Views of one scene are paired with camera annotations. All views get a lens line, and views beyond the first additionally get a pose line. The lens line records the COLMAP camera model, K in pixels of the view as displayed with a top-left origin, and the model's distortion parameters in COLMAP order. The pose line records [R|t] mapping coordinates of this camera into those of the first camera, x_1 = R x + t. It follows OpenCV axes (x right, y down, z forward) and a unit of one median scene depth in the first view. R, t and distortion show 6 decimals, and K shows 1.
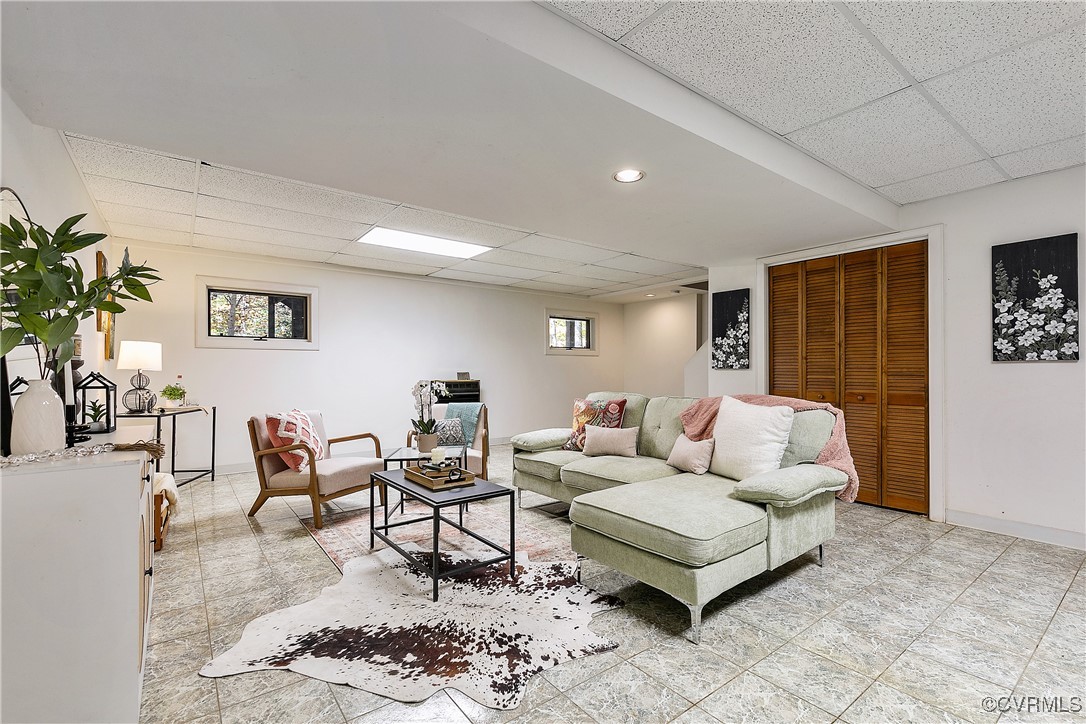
lens RADIAL K [[489.7, 0, 548.3], [0, 489.7, 365.9], [0, 0, 1]] dist [0.008420, -0.002681]
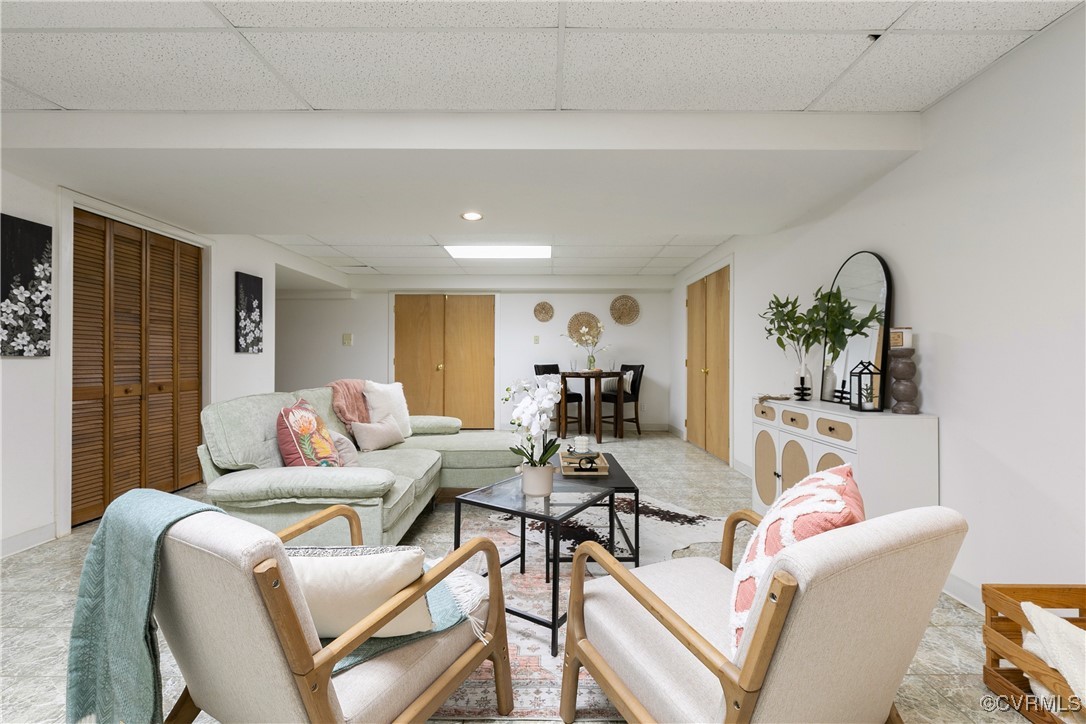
lens RADIAL K [[489.7, 0, 541.9], [0, 489.7, 357.9], [0, 0, 1]] dist [0.008420, -0.002681]
pose [[-0.790926, -0.000773, 0.611912, -0.677789], [-0.006923, 0.999947, -0.007685, 0.011651], [-0.611873, -0.010314, -0.790889, 1.617211]]
